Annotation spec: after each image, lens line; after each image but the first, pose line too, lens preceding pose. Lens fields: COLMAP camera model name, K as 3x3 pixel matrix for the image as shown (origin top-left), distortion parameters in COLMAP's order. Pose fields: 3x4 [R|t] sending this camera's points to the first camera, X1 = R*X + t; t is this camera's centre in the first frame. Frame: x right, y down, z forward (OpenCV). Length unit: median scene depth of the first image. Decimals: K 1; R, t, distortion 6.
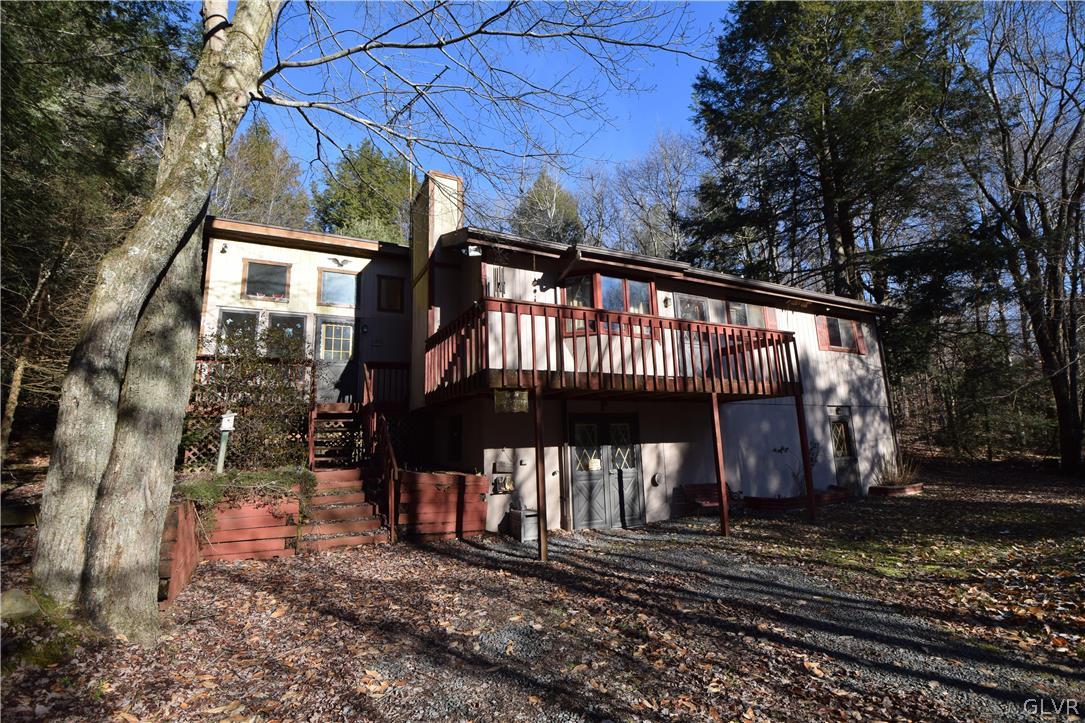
lens RADIAL K [[492.9, 0, 540.8], [0, 492.9, 359.4], [0, 0, 1]] dist [-0.001142, -0.000360]
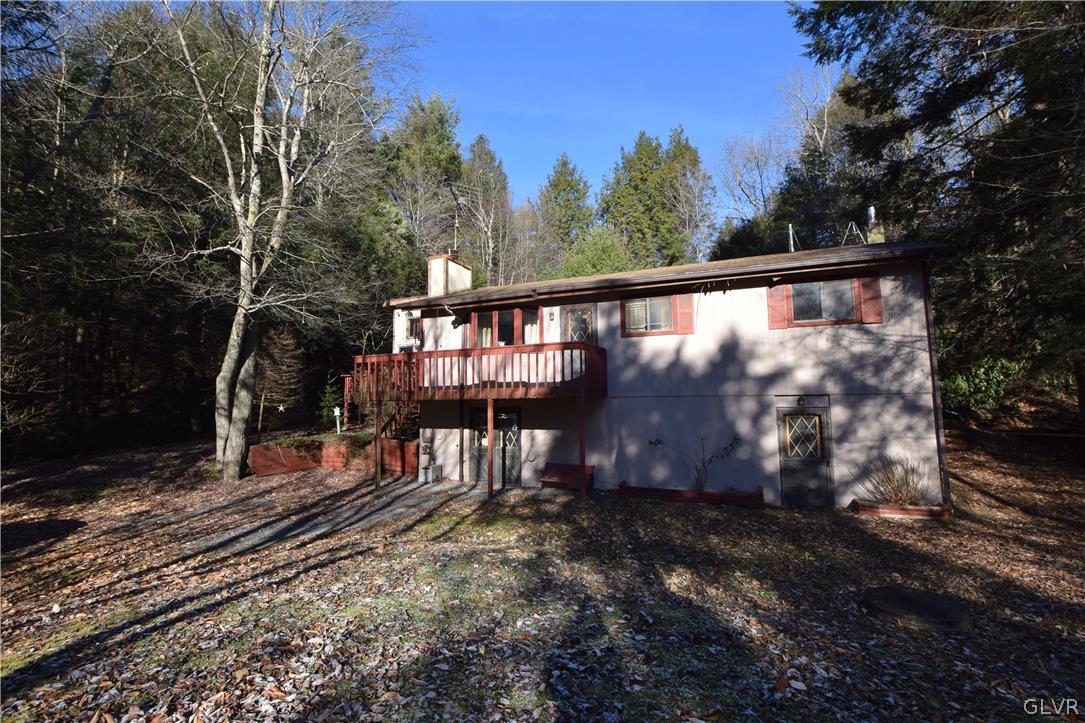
lens RADIAL K [[492.9, 0, 540.8], [0, 492.9, 359.4], [0, 0, 1]] dist [-0.001142, -0.000360]
pose [[0.628006, -0.043493, -0.776992, 1.178572], [0.128236, 0.990572, 0.048199, -0.070681], [0.767570, -0.129907, 0.627663, 0.191966]]
